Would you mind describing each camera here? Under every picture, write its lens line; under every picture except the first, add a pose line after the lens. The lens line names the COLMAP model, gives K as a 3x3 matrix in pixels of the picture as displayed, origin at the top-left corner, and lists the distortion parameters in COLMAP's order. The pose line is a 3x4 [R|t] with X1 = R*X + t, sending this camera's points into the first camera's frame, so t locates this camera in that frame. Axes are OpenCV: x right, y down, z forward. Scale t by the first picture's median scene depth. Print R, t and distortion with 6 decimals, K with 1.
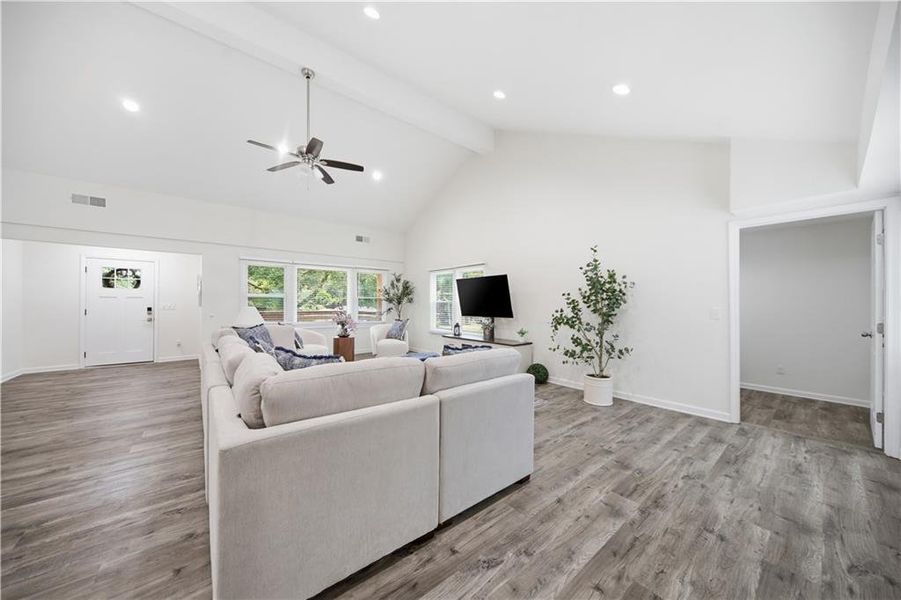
lens RADIAL K [[315.2, 0, 454.9], [0, 315.2, 308.1], [0, 0, 1]] dist [-0.000206, -0.000266]
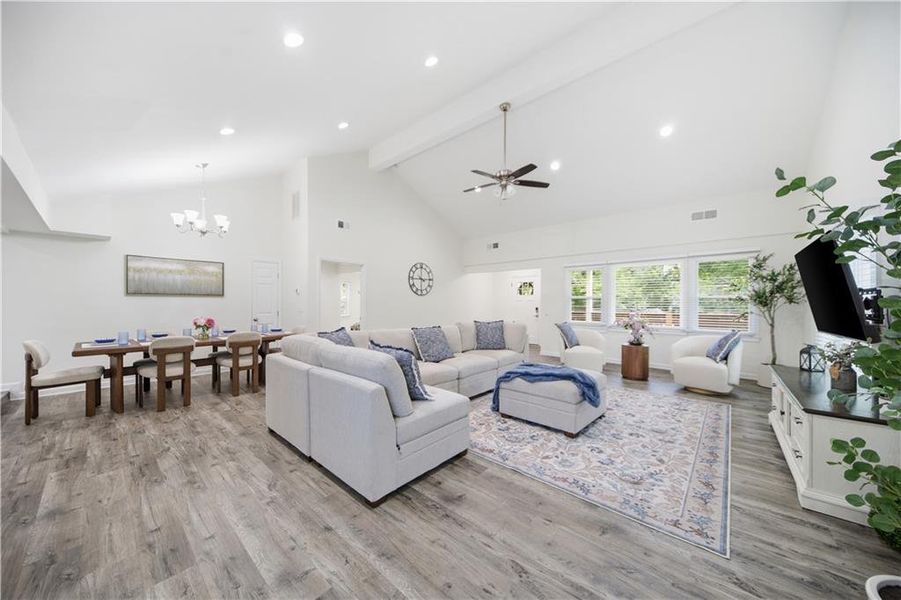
lens RADIAL K [[315.2, 0, 454.9], [0, 315.2, 308.1], [0, 0, 1]] dist [-0.000206, -0.000266]
pose [[0.146804, 0.012021, -0.989093, 0.866037], [-0.016429, 0.999818, 0.009713, -0.013271], [0.989029, 0.014824, 0.146975, 0.842789]]
